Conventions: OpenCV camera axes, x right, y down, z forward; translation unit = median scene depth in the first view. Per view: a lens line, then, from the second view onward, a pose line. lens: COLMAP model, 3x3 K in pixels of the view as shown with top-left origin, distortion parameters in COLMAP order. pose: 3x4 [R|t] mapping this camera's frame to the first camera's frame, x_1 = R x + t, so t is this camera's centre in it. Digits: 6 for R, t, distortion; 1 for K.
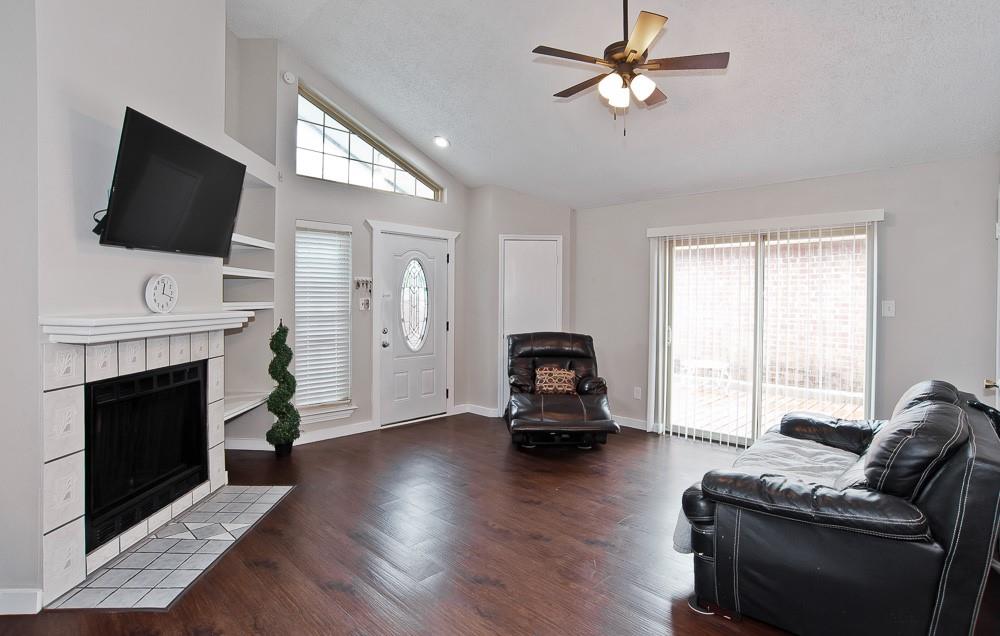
lens RADIAL K [[503.7, 0, 498.0], [0, 503.7, 305.2], [0, 0, 1]] dist [-0.077584, 0.032798]
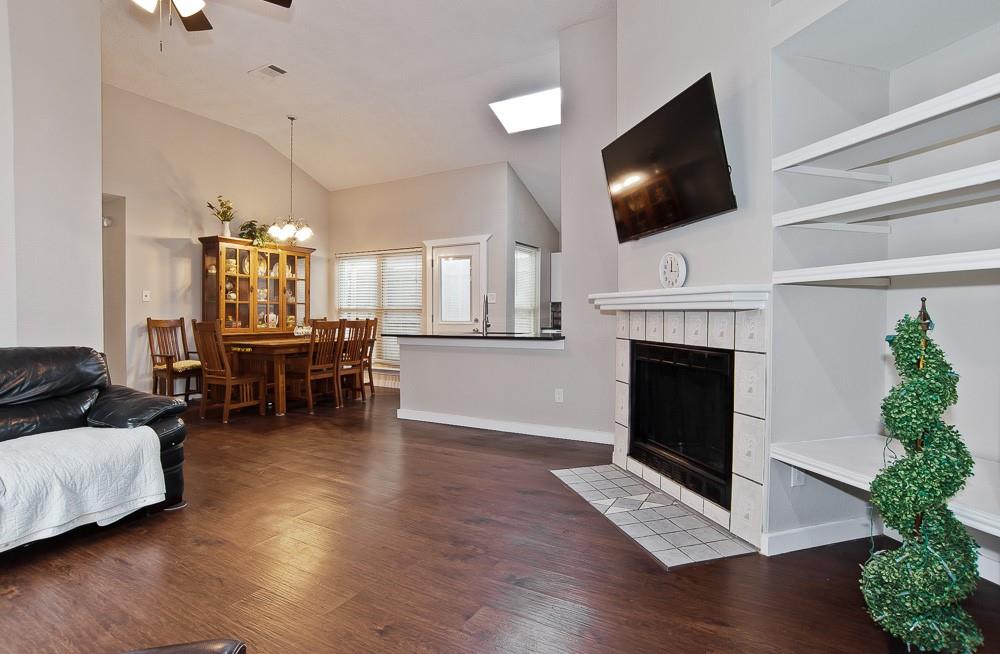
lens RADIAL K [[521.6, 0, 500.0], [0, 521.6, 327.0], [0, 0, 1]] dist [-0.052298, 0.000058]
pose [[-0.965250, -0.002666, -0.261315, -0.029624], [-0.011590, 0.999401, 0.032616, 0.035233], [0.261071, 0.034511, -0.964702, 1.097157]]
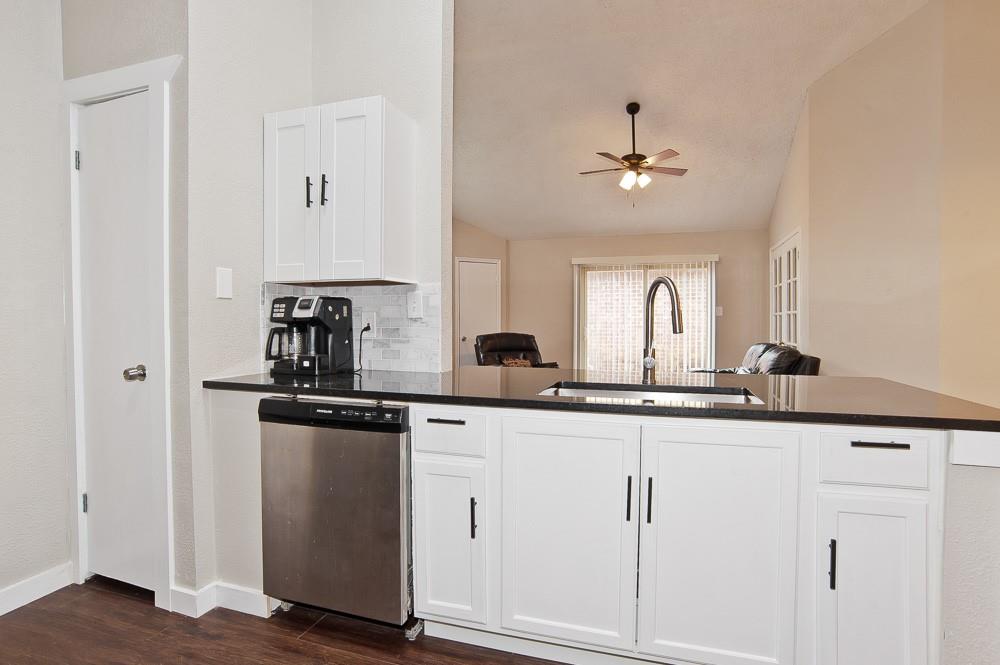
lens RADIAL K [[520.4, 0, 500.2], [0, 520.4, 321.6], [0, 0, 1]] dist [-0.000730, -0.000020]
pose [[0.889879, -0.007091, 0.456142, -0.568118], [0.013042, 0.999866, -0.009901, 0.039383], [-0.456011, 0.014759, 0.889852, -0.226317]]
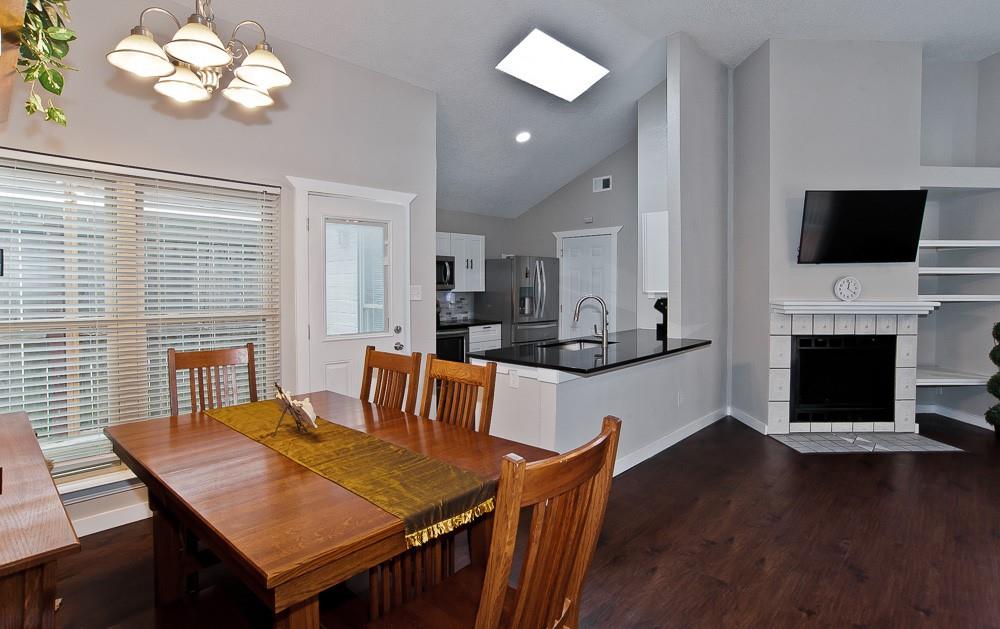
lens RADIAL K [[516.7, 0, 518.4], [0, 516.7, 298.8], [0, 0, 1]] dist [-0.002536, -0.000254]
pose [[0.070910, 0.021353, -0.997254, 0.526550], [-0.012605, 0.999710, 0.020509, -0.006658], [0.997403, 0.011117, 0.071159, -0.118021]]
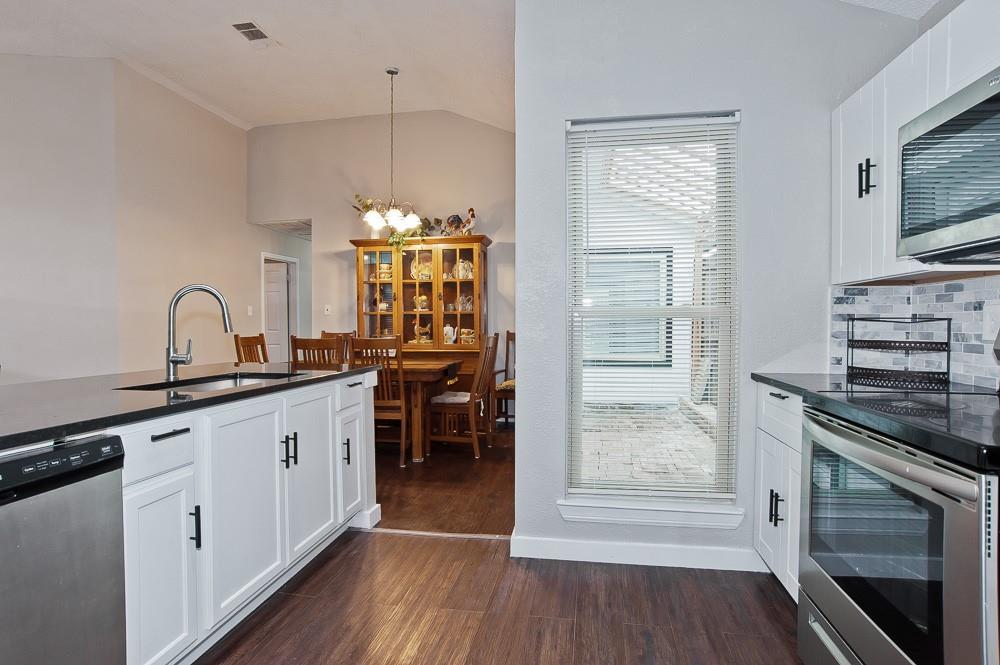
lens RADIAL K [[506.1, 0, 511.9], [0, 506.1, 328.2], [0, 0, 1]] dist [-0.072433, 0.033859]
pose [[-0.604499, -0.010763, 0.796533, -0.787622], [0.011930, 0.999674, 0.022562, 0.034100], [-0.796517, 0.023141, -0.604174, 0.092324]]
